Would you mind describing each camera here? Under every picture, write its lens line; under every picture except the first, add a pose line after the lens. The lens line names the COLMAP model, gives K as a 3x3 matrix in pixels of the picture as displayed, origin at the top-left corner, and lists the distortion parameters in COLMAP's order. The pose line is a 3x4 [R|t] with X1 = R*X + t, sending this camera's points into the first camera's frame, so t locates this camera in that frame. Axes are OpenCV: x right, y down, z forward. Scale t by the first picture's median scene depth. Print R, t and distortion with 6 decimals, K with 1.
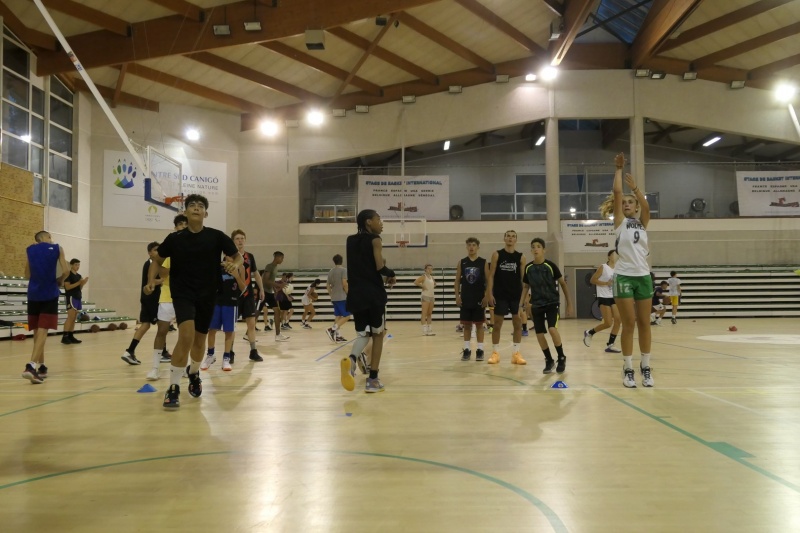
lens RADIAL K [[643.1, 0, 400.0], [0, 643.1, 266.5], [0, 0, 1]] dist [-0.009775, 0.007451]
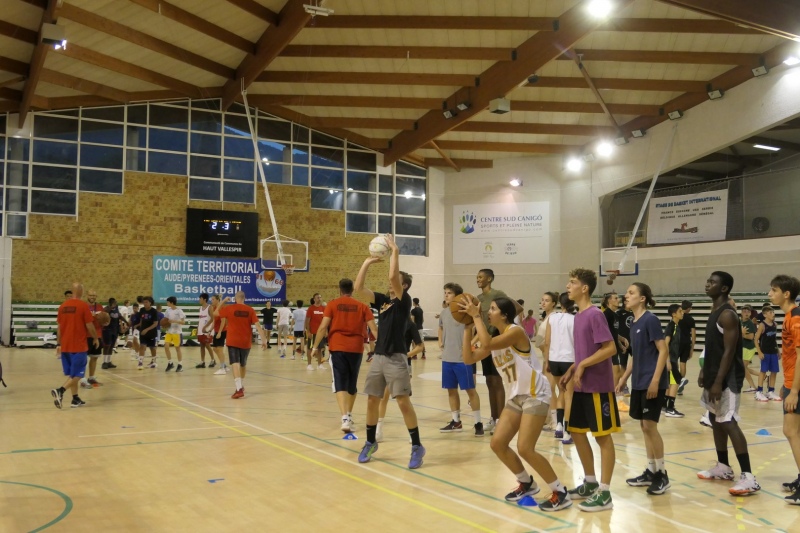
lens RADIAL K [[826.6, 0, 400.0], [0, 826.6, 266.5], [0, 0, 1]] dist [-0.000419, -0.003901]
pose [[0.543206, -0.035666, -0.838841, 0.794268], [0.019361, 0.999364, -0.029954, -0.009173], [0.839376, 0.000030, 0.543551, 0.000710]]
